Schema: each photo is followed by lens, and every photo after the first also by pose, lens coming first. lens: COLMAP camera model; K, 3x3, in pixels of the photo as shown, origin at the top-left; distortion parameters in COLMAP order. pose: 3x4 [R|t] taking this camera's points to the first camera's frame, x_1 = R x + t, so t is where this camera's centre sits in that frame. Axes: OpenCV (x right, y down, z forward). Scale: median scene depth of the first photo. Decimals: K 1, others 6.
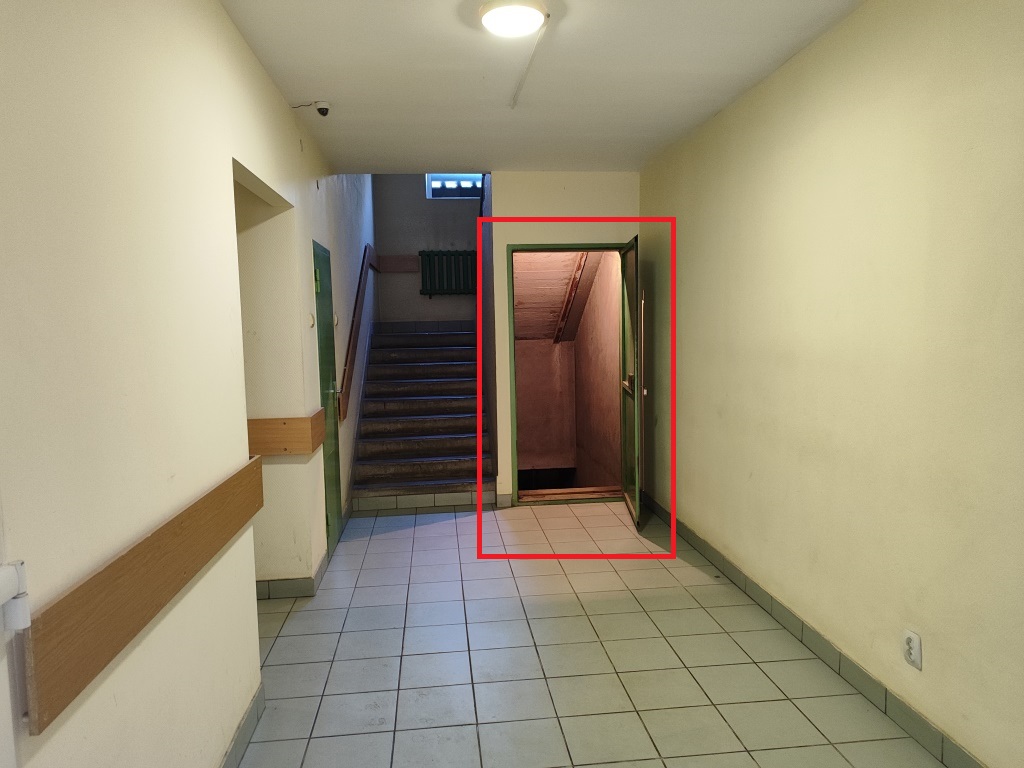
lens RADIAL K [[765.8, 0, 512.0], [0, 765.8, 384.0], [0, 0, 1]] dist [0.004137, -0.003451]
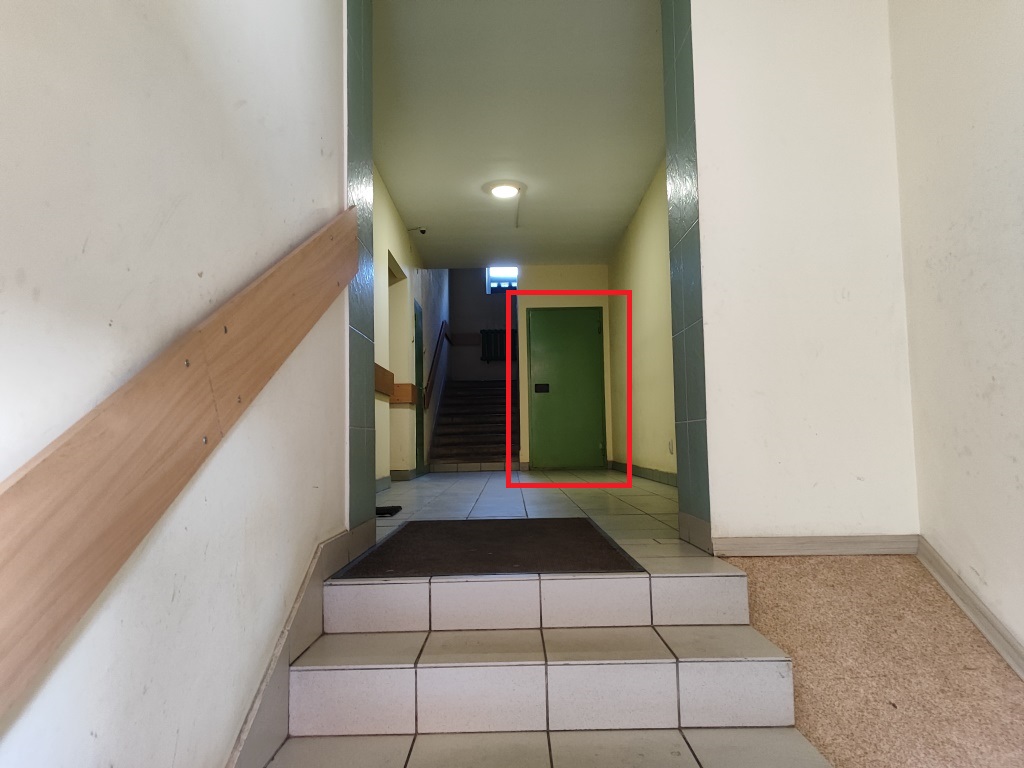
lens RADIAL K [[765.8, 0, 512.0], [0, 765.8, 384.0], [0, 0, 1]] dist [0.004137, -0.003451]
pose [[0.995100, -0.001791, -0.098858, 0.120746], [-0.013678, 0.987728, -0.155585, 0.228609], [0.097924, 0.156175, 0.982863, -0.584164]]
